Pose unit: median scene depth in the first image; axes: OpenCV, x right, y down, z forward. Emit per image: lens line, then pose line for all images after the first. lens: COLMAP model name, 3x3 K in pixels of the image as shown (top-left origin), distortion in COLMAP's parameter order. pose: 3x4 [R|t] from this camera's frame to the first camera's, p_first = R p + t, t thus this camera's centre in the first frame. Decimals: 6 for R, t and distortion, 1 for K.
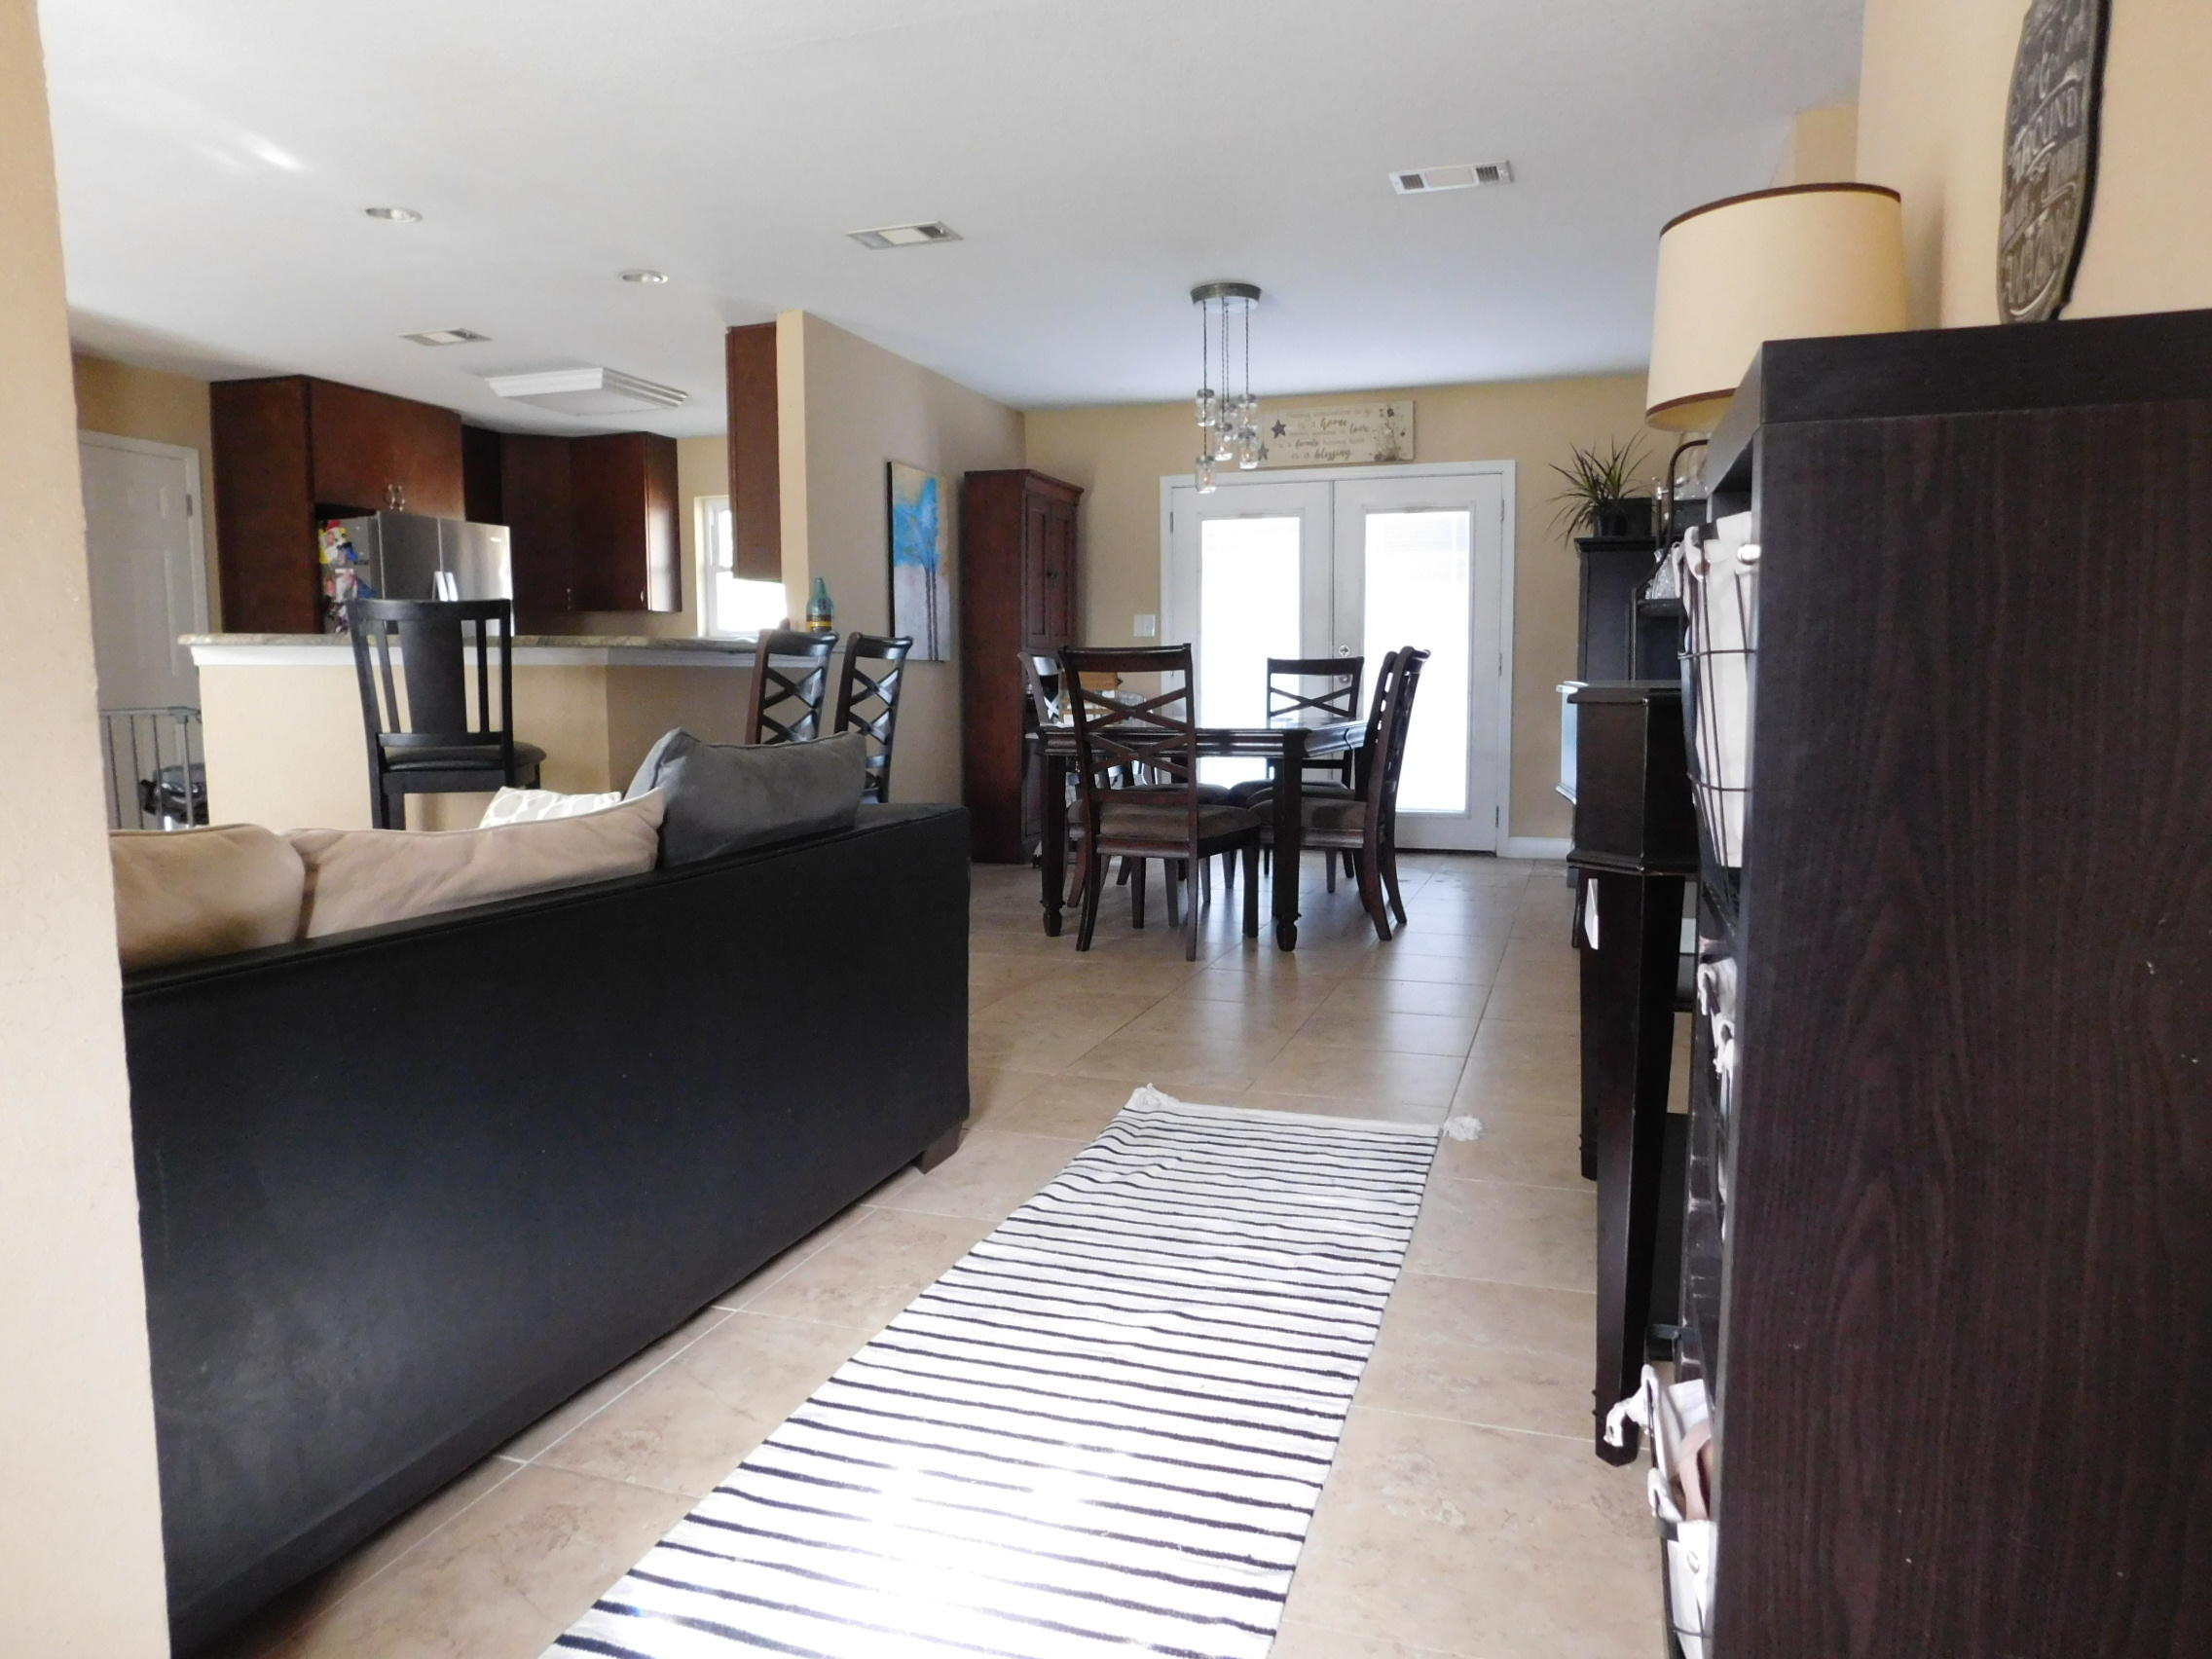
lens RADIAL K [[1458.1, 0, 1116.4], [0, 1458.1, 833.2], [0, 0, 1]] dist [-0.086713, 0.072330]
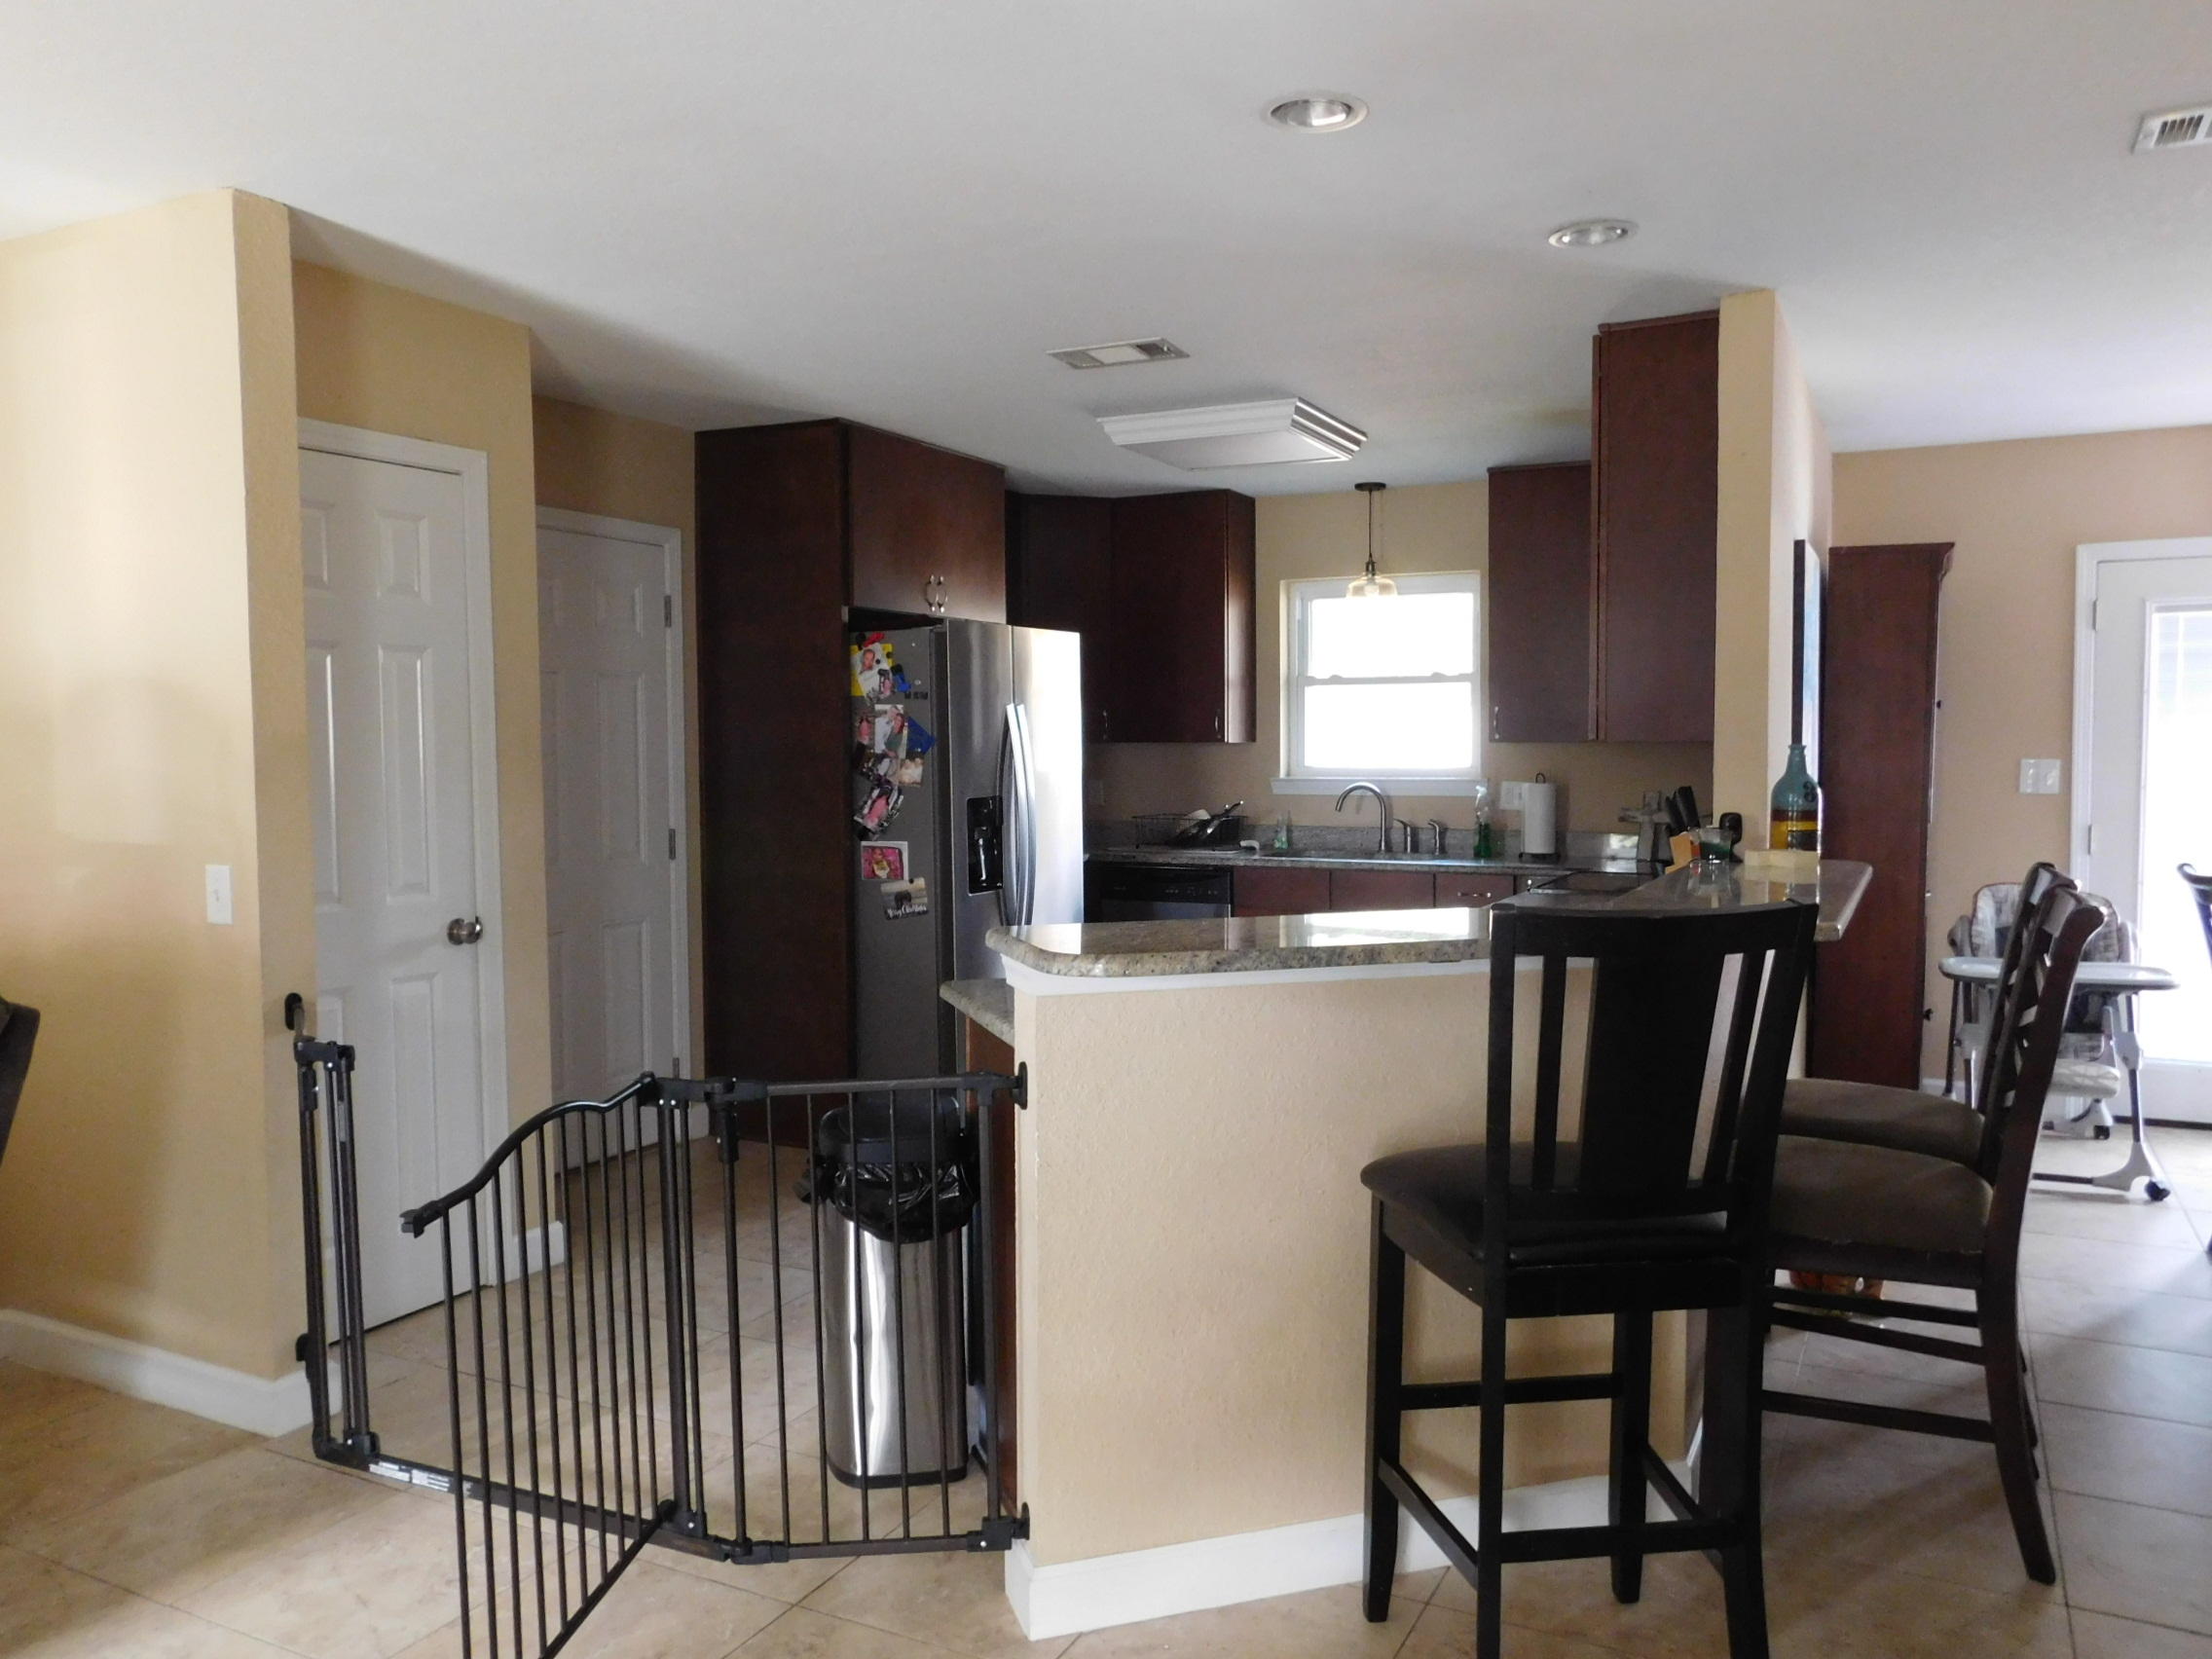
lens RADIAL K [[1638.1, 0, 1114.2], [0, 1638.1, 844.1], [0, 0, 1]] dist [0.003279, 0.000885]
pose [[0.989309, 0.005569, -0.145725, -0.324075], [-0.012086, 0.998964, -0.043875, -0.087057], [0.145330, 0.045167, 0.988352, 0.257296]]
